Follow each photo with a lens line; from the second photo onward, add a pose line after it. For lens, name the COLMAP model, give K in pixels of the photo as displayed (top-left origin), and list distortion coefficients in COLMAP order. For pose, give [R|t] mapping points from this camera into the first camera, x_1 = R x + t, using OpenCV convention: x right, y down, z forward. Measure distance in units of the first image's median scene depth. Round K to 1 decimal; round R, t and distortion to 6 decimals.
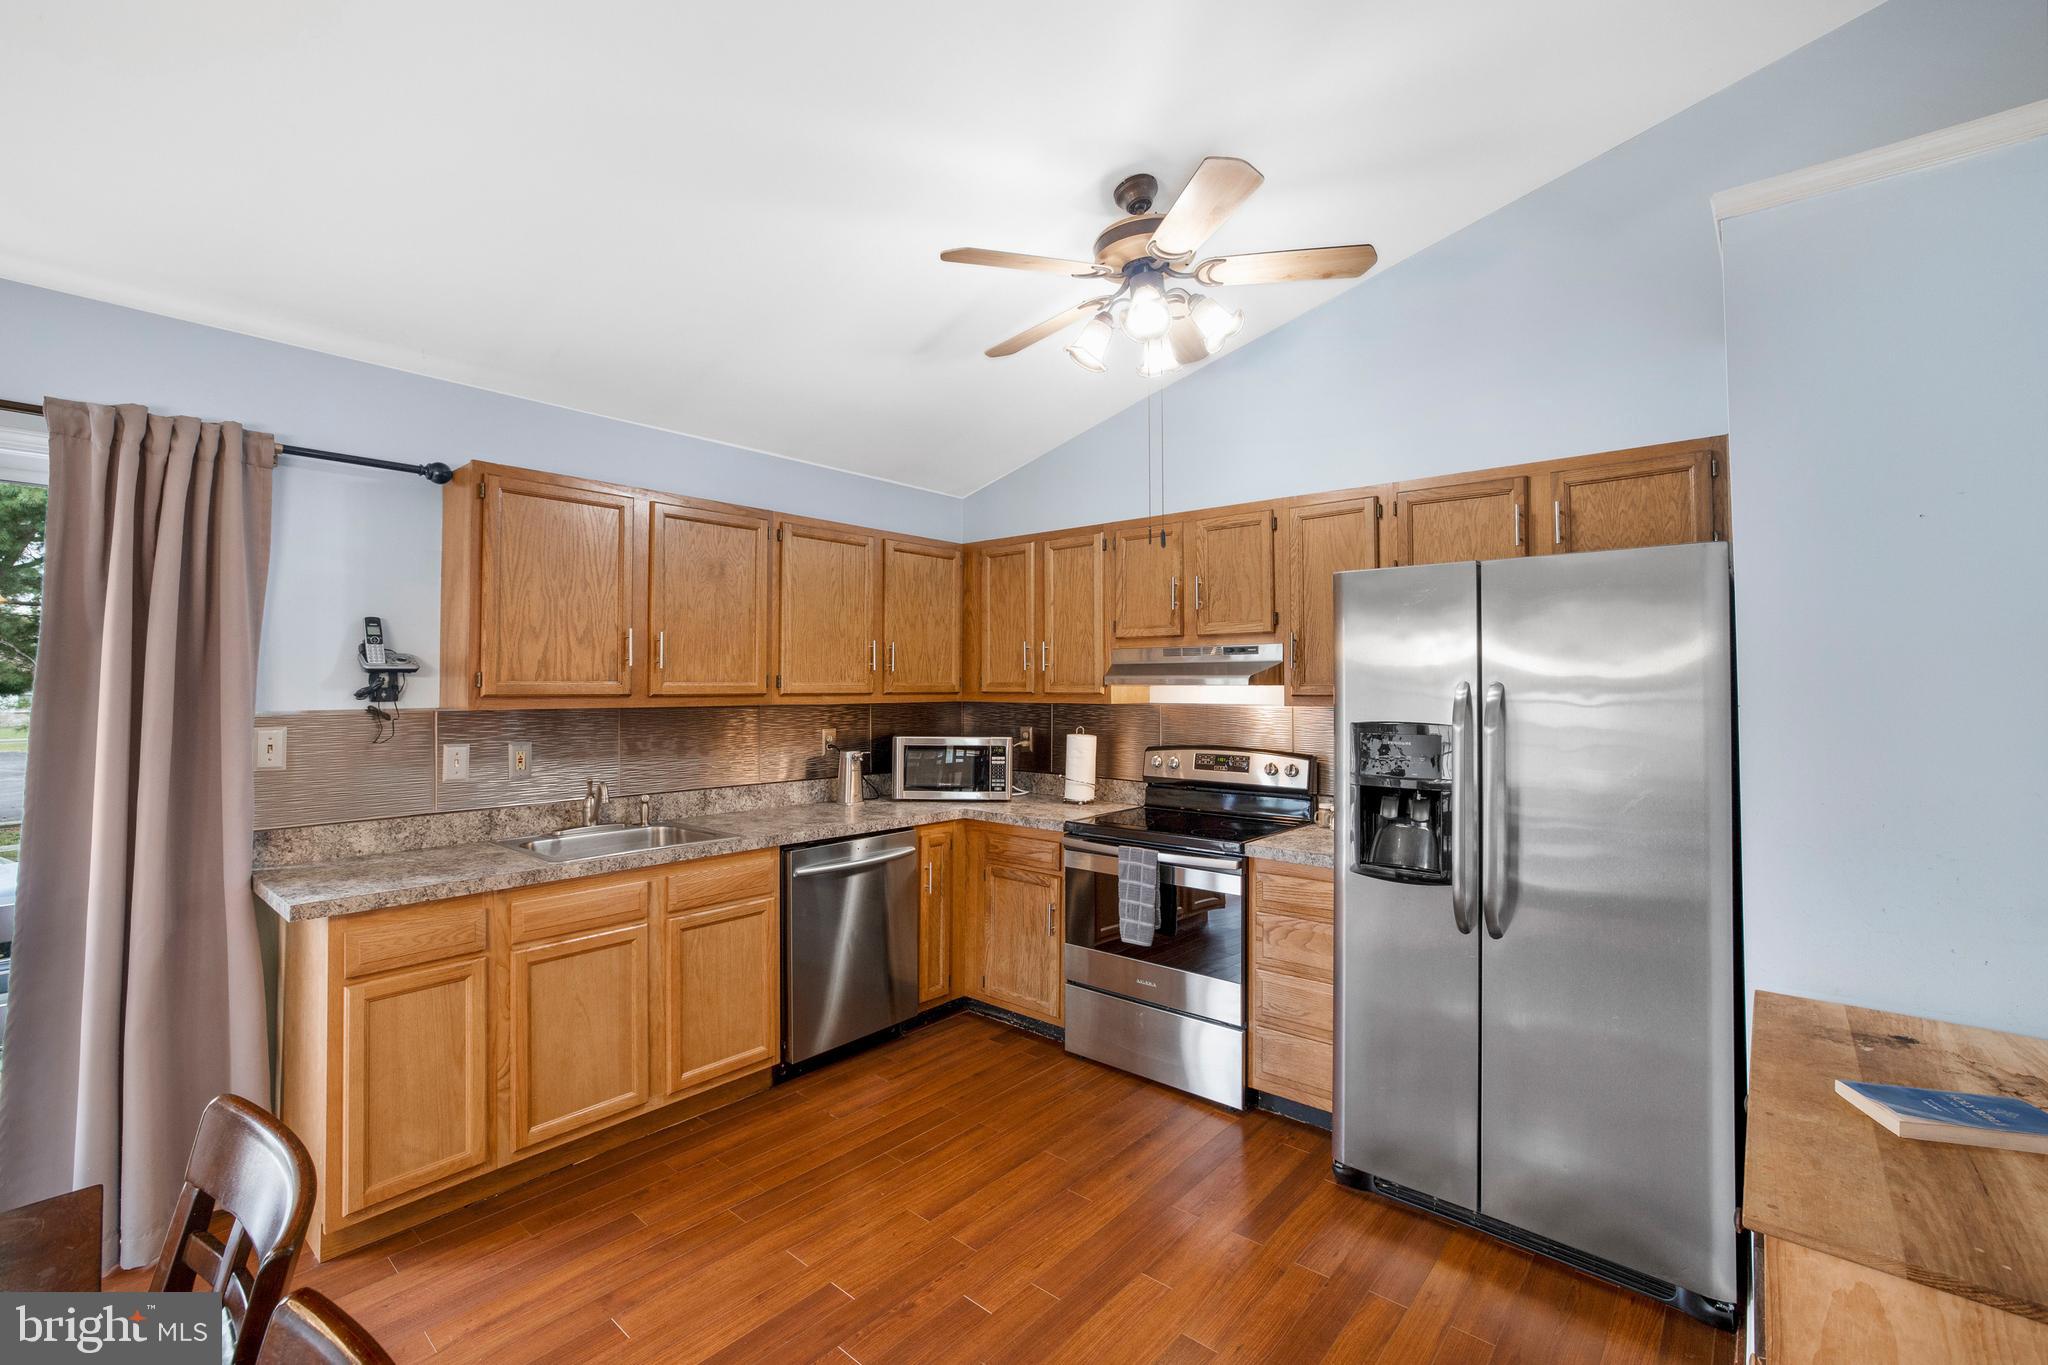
lens RADIAL K [[877.1, 0, 1037.8], [0, 877.1, 665.5], [0, 0, 1]] dist [-0.032862, 0.010184]
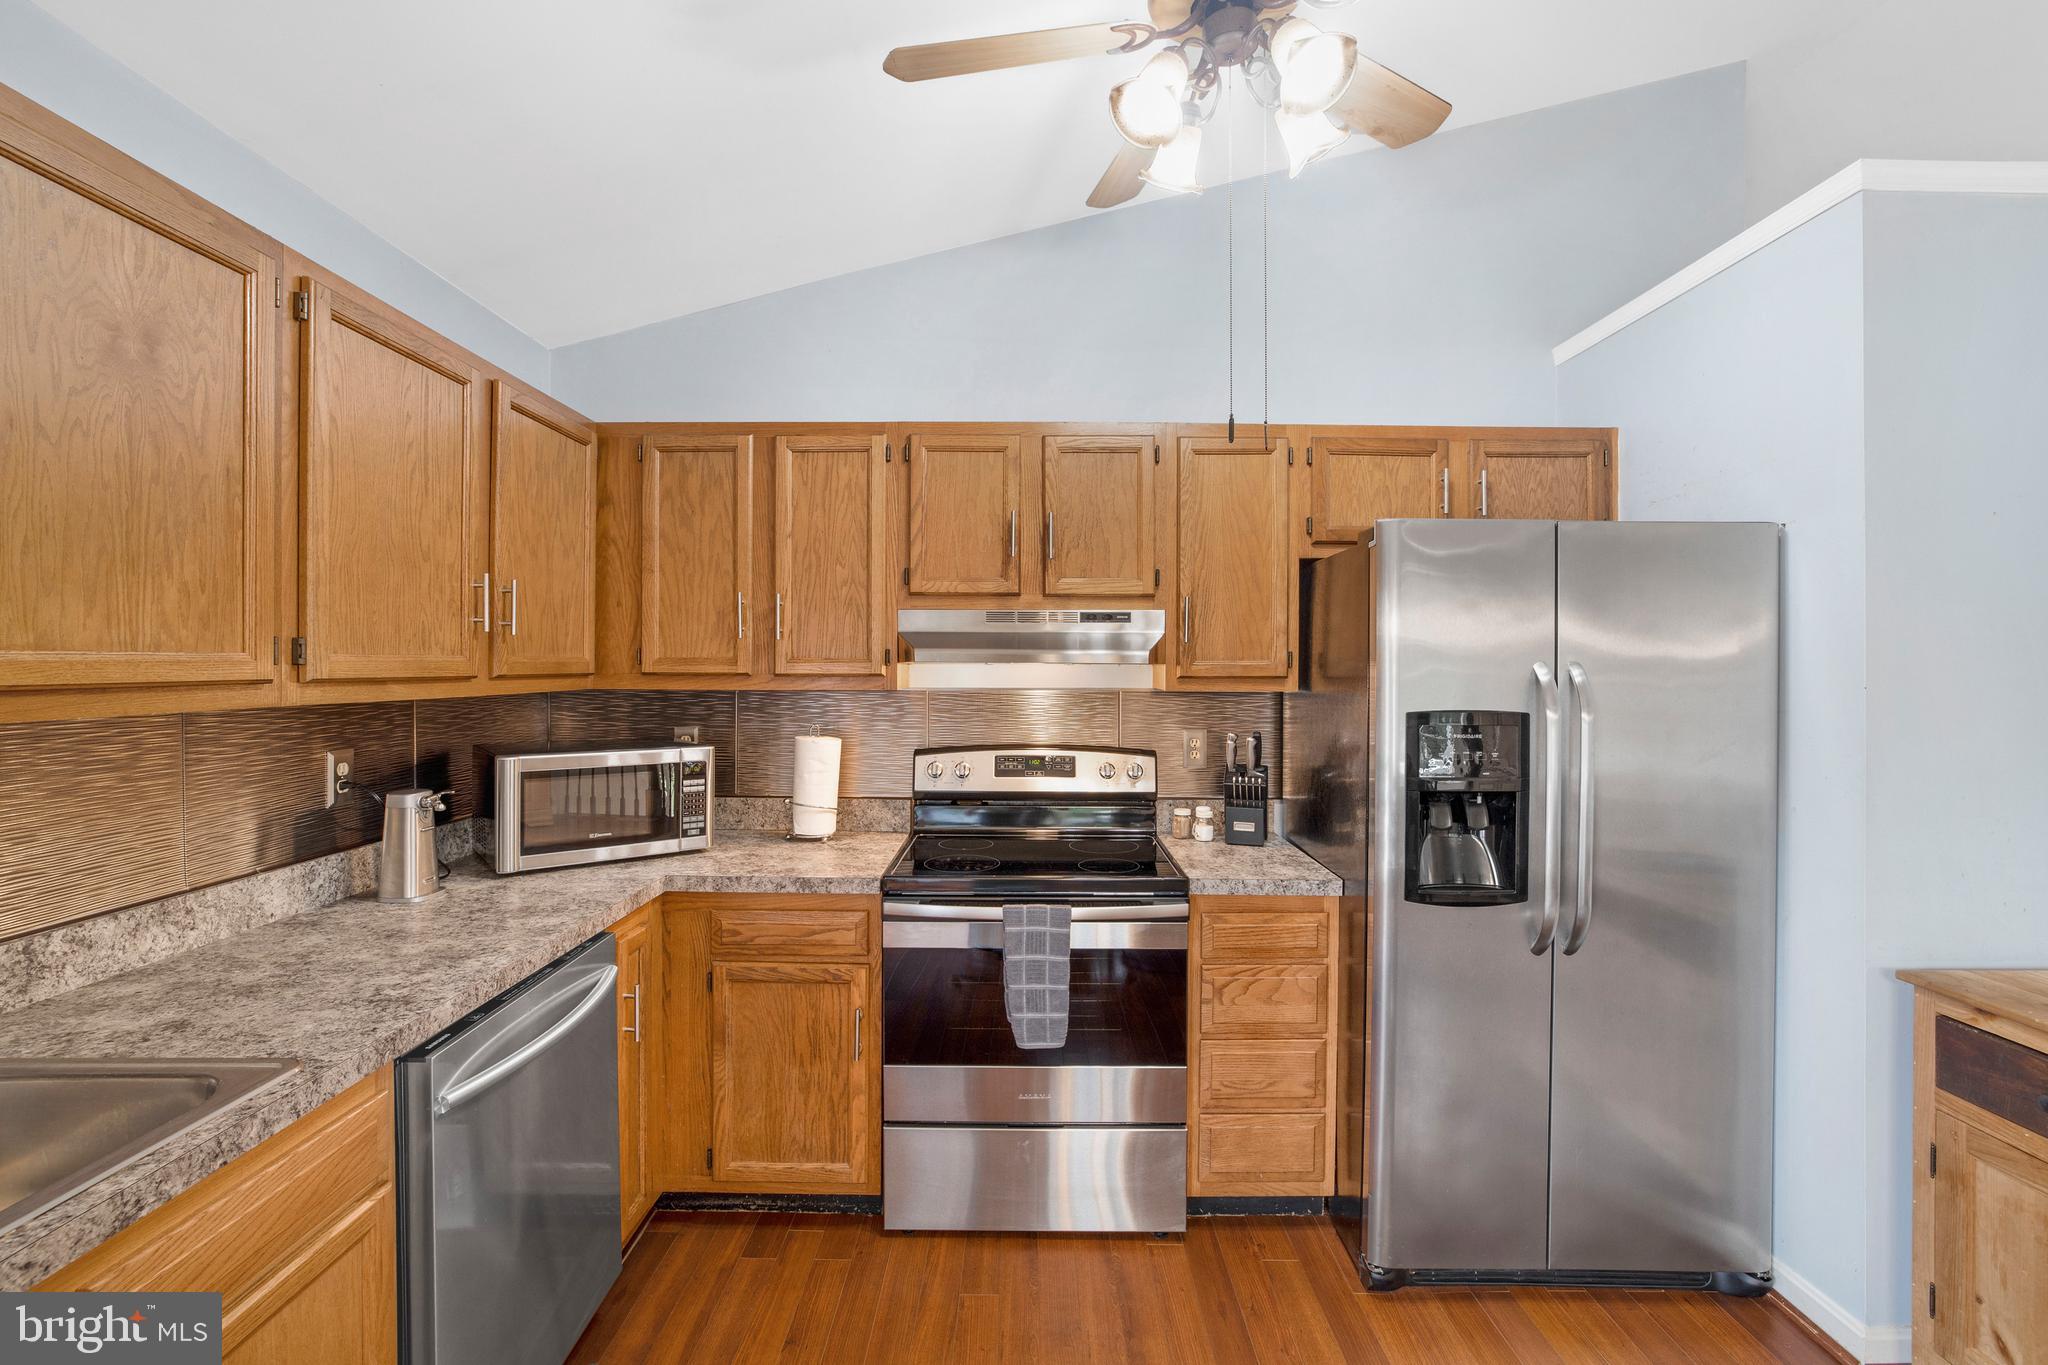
lens RADIAL K [[877.1, 0, 1030.0], [0, 877.1, 668.8], [0, 0, 1]] dist [-0.032862, 0.010184]
pose [[0.766320, -0.000174, 0.642460, -0.292778], [-0.018537, 0.999578, 0.022382, 0.010675], [-0.642192, -0.029061, 0.765993, 0.446698]]
